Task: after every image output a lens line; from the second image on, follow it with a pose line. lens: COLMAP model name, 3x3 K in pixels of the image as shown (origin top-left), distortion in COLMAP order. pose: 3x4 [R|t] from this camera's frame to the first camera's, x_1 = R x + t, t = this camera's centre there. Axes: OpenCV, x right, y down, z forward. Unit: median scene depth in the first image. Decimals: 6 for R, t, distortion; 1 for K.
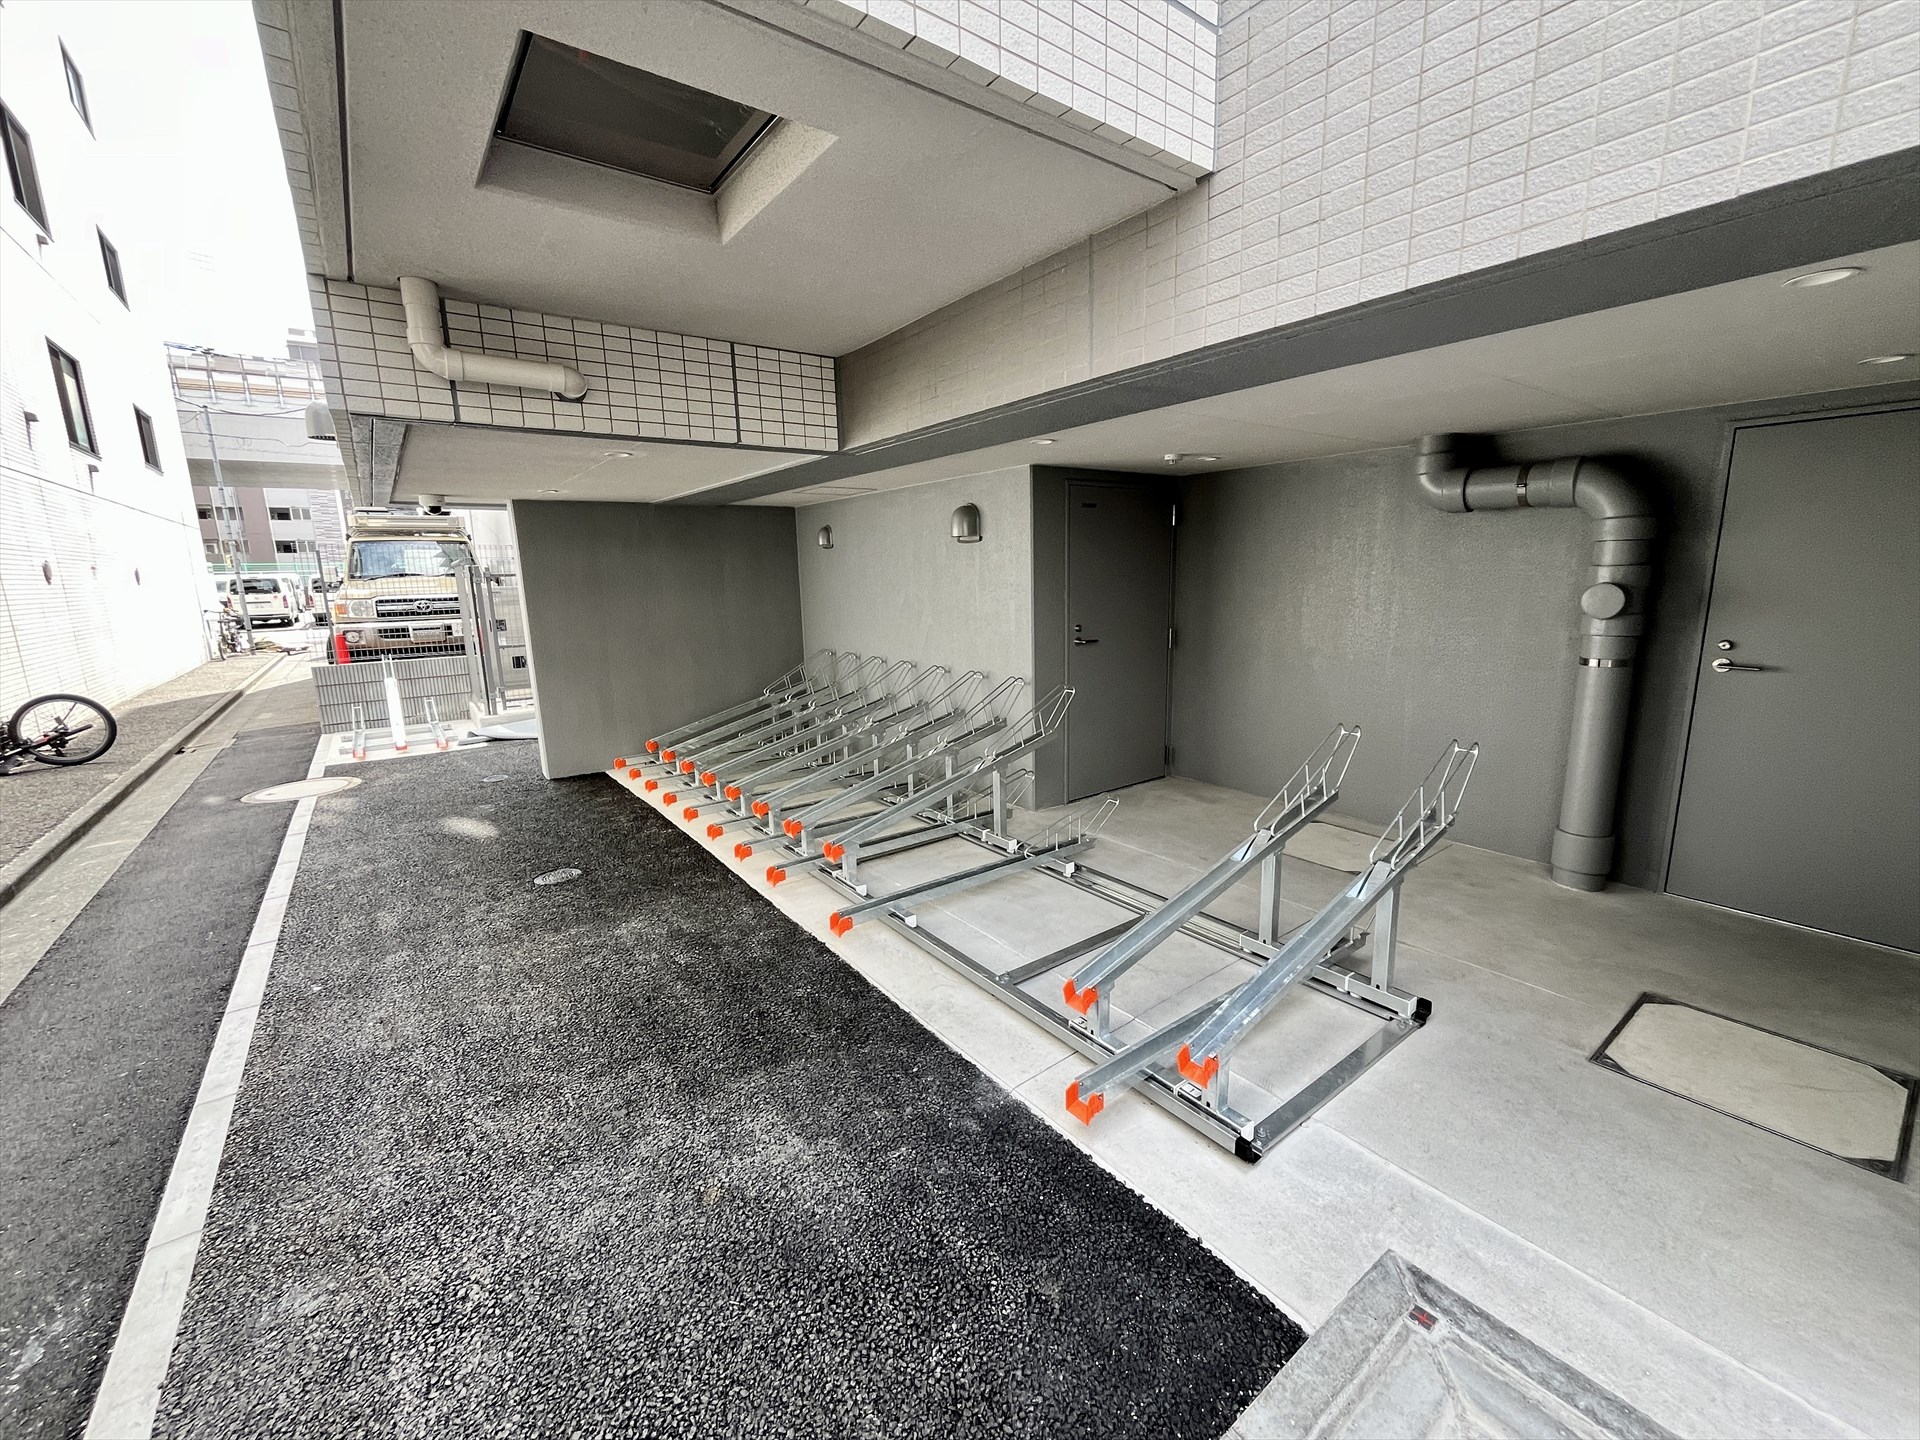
lens RADIAL K [[773.9, 0, 967.9], [0, 773.9, 730.1], [0, 0, 1]] dist [-0.002276, 0.000172]
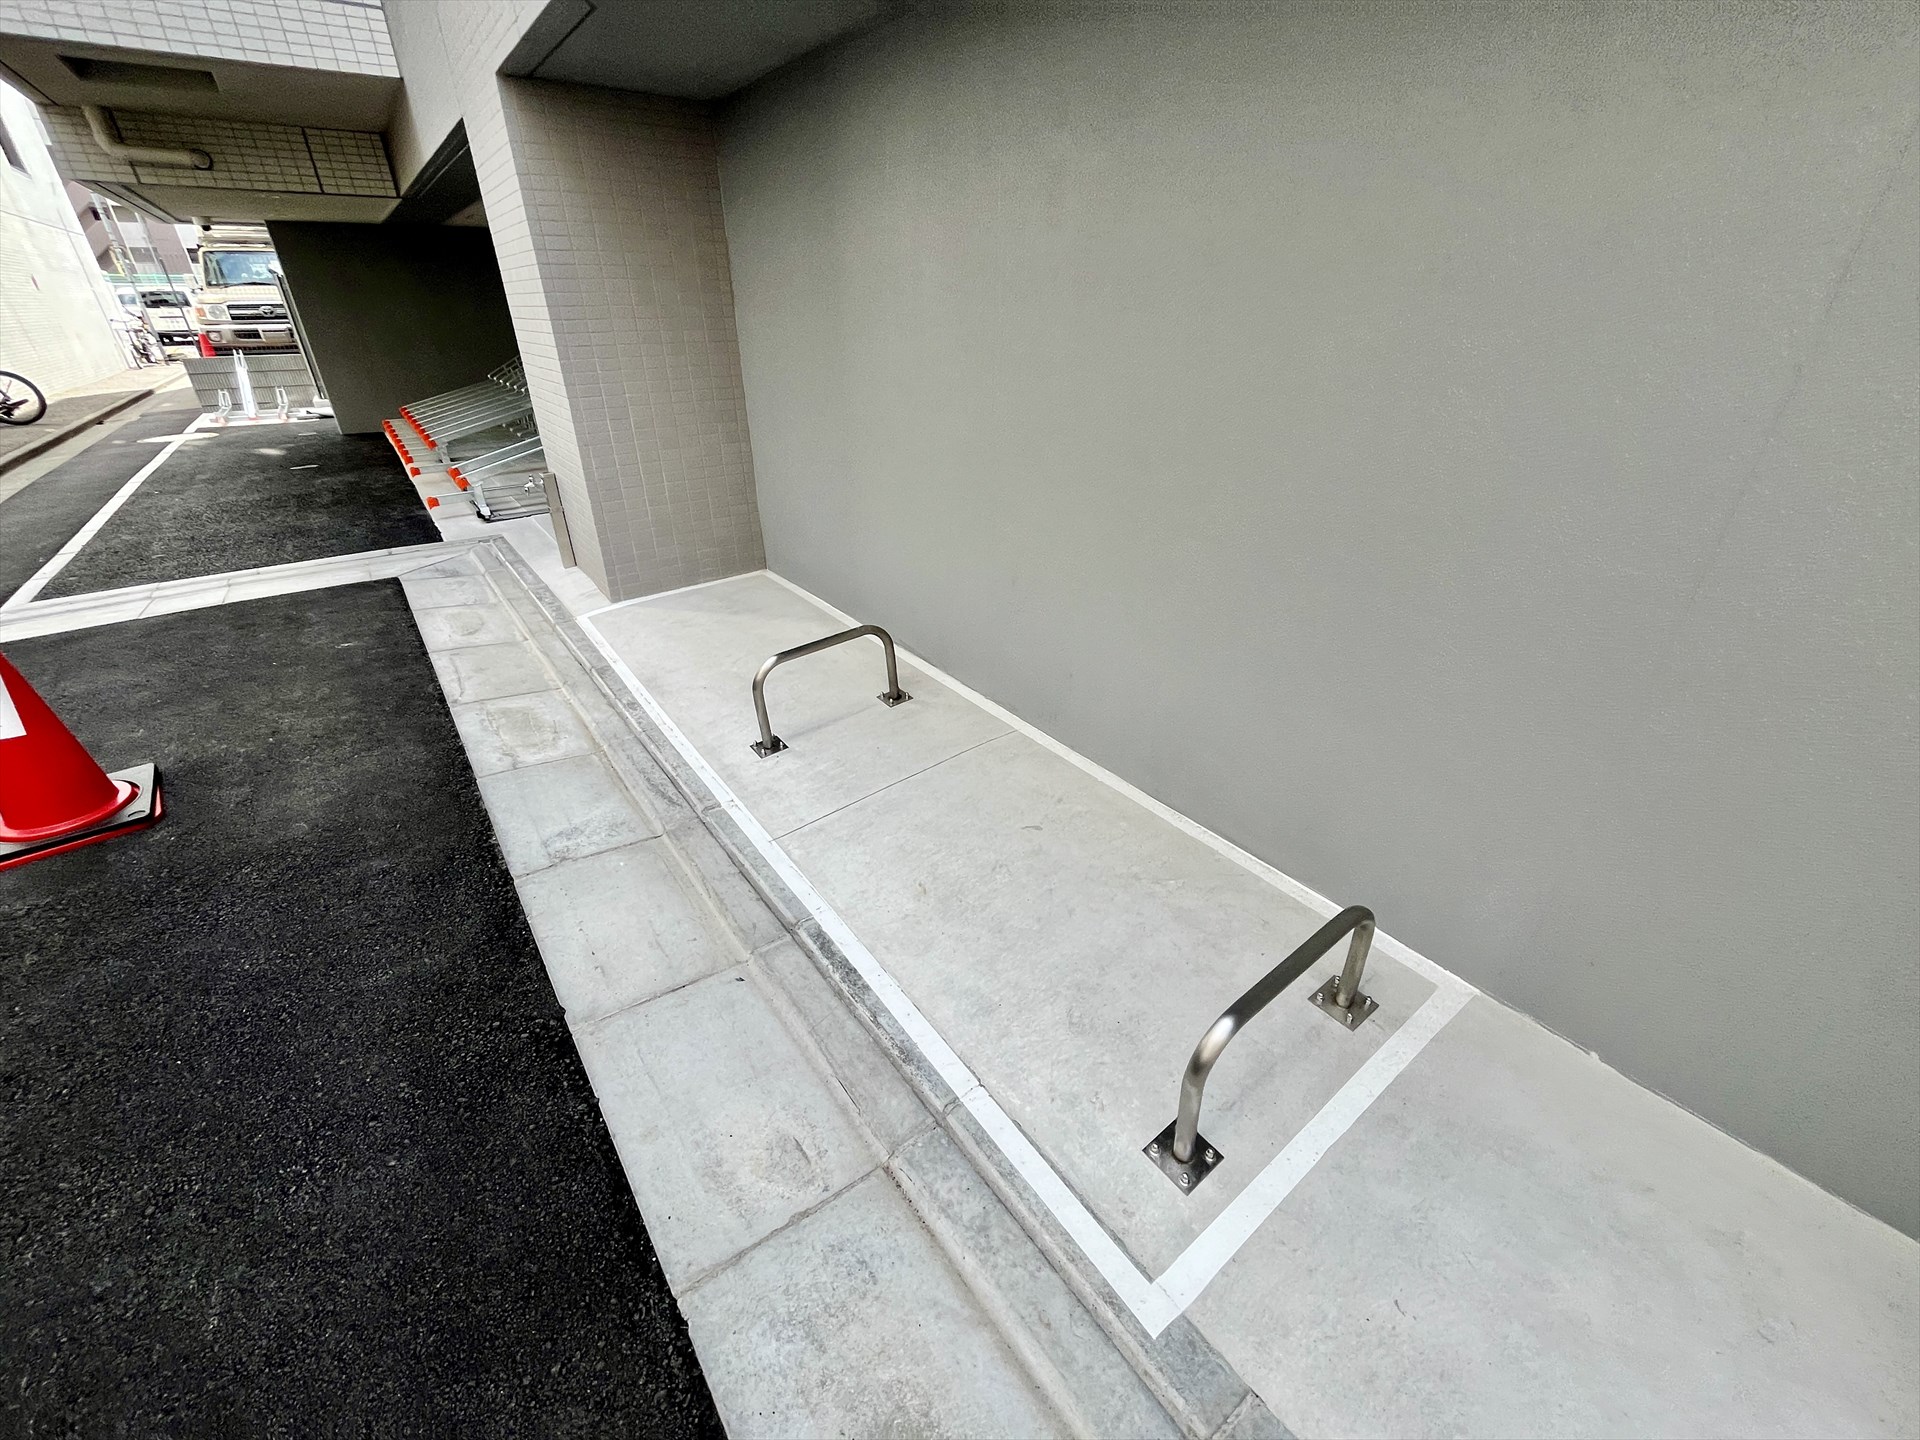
lens RADIAL K [[773.9, 0, 946.7], [0, 773.9, 719.0], [0, 0, 1]] dist [-0.002276, 0.000172]
pose [[0.999575, 0.027592, -0.009406, 0.439777], [-0.023742, 0.957772, 0.286548, 0.090292], [0.016915, -0.286203, 0.958020, -0.377234]]
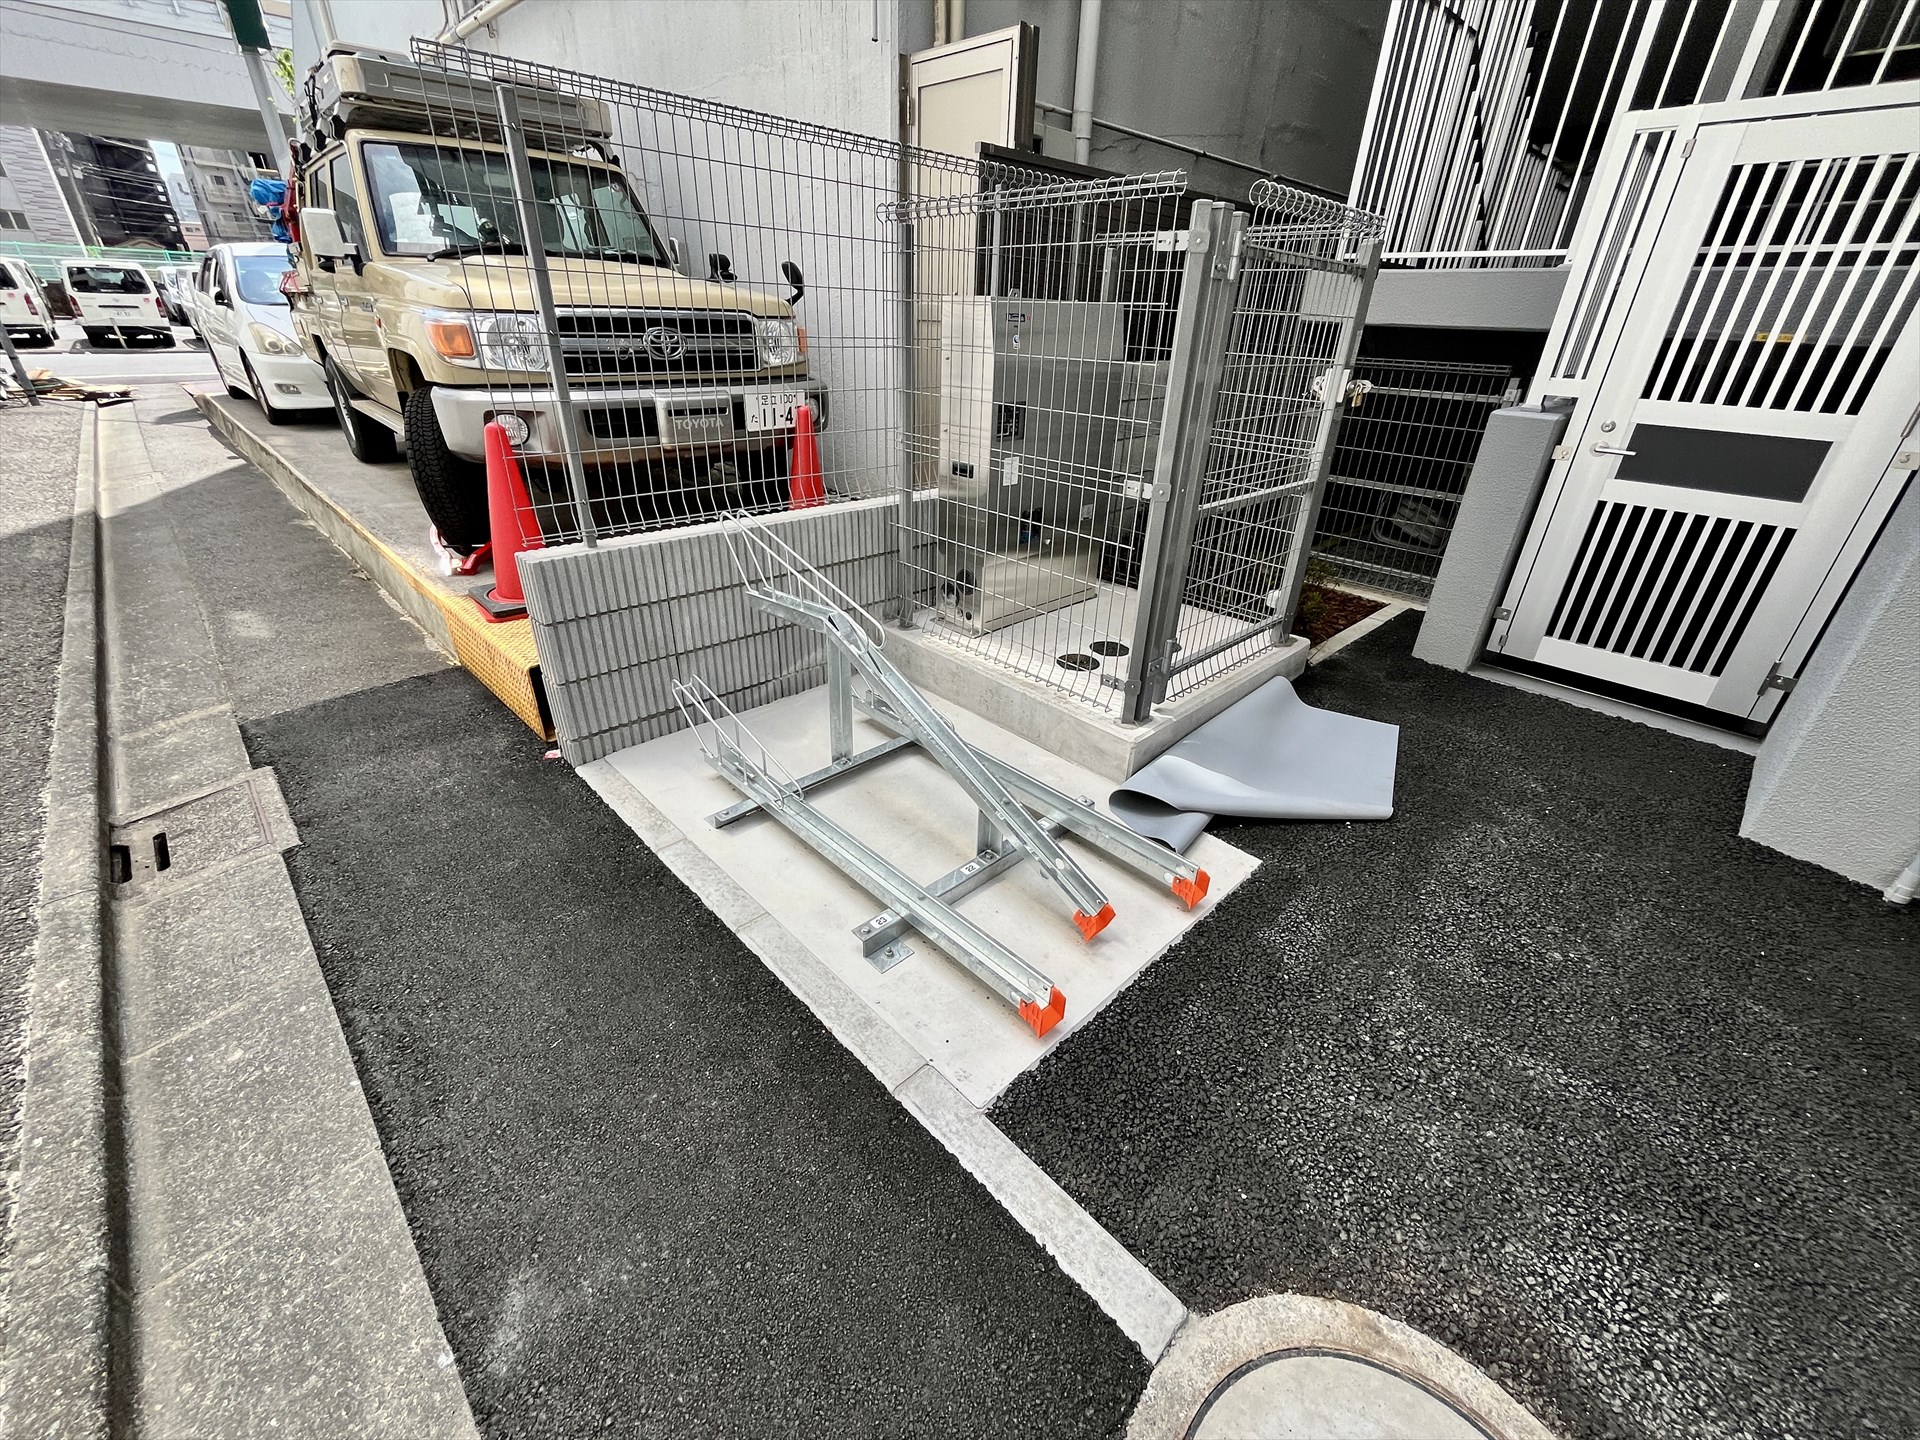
lens RADIAL K [[773.9, 0, 958.2], [0, 773.9, 723.6], [0, 0, 1]] dist [-0.002276, 0.000172]
pose [[0.991886, -0.011661, 0.126593, -0.655405], [-0.024712, 0.959104, 0.281975, -0.099549], [-0.124704, -0.282815, 0.951033, 0.618189]]
